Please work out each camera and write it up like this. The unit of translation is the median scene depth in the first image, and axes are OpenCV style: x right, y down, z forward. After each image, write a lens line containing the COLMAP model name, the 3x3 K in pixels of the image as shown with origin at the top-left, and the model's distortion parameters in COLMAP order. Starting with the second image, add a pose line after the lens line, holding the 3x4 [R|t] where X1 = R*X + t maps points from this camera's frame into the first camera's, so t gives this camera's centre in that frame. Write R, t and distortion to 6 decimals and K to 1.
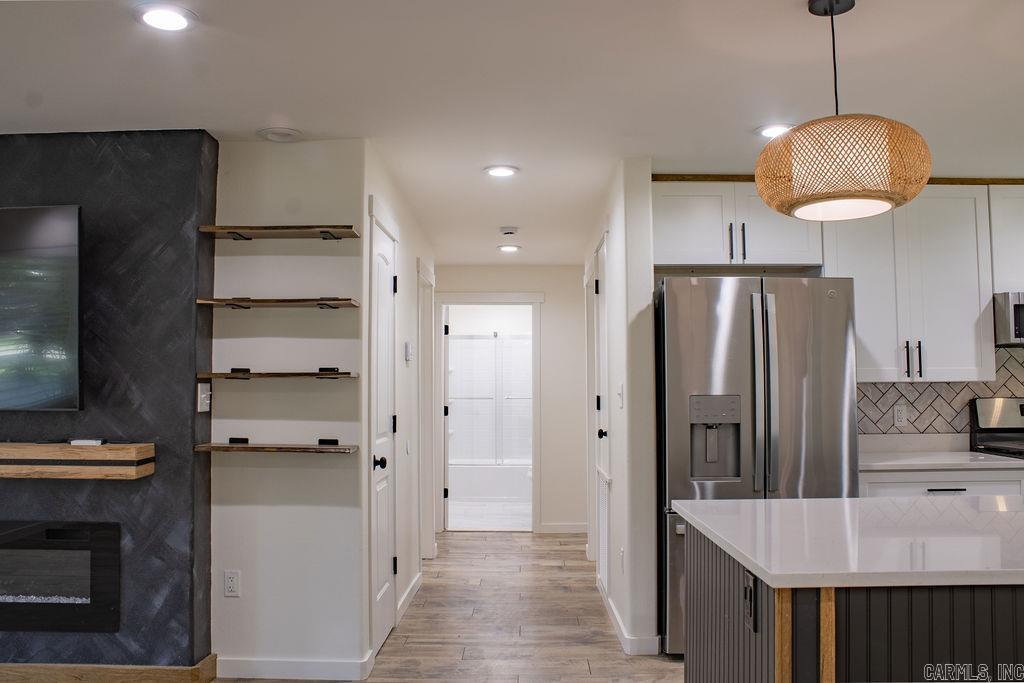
lens RADIAL K [[859.0, 0, 513.6], [0, 859.0, 335.8], [0, 0, 1]] dist [-0.166915, 0.151356]
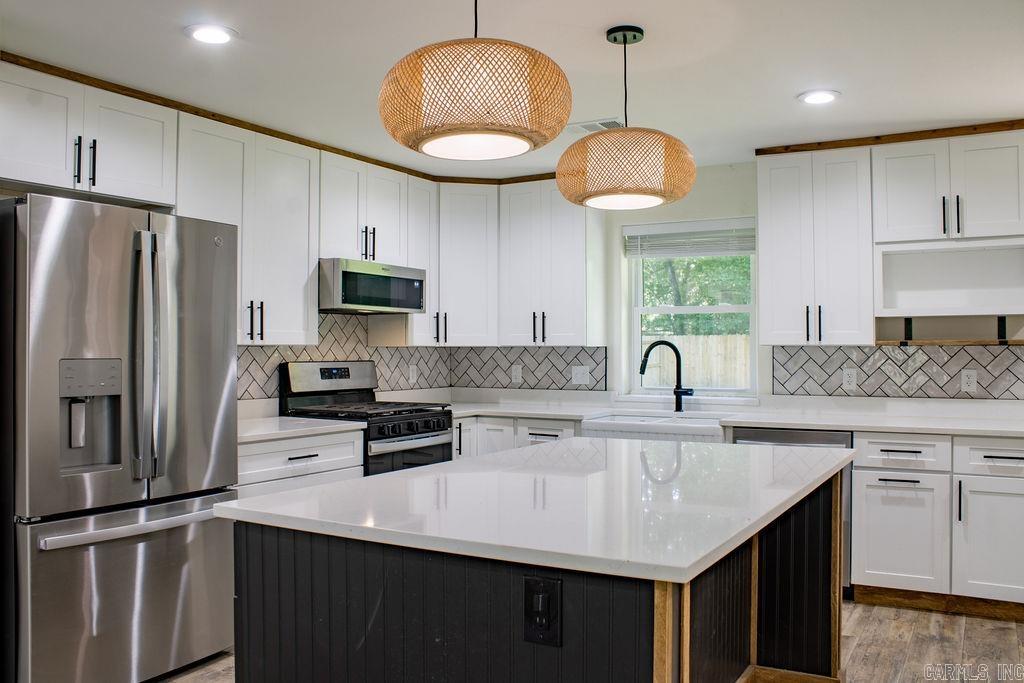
lens RADIAL K [[859.0, 0, 513.6], [0, 859.0, 335.8], [0, 0, 1]] dist [-0.166915, 0.151356]
pose [[0.492878, 0.017147, 0.869930, -0.247805], [-0.055139, 0.998412, 0.011560, 0.021938], [-0.868350, -0.053665, 0.493040, 0.340529]]
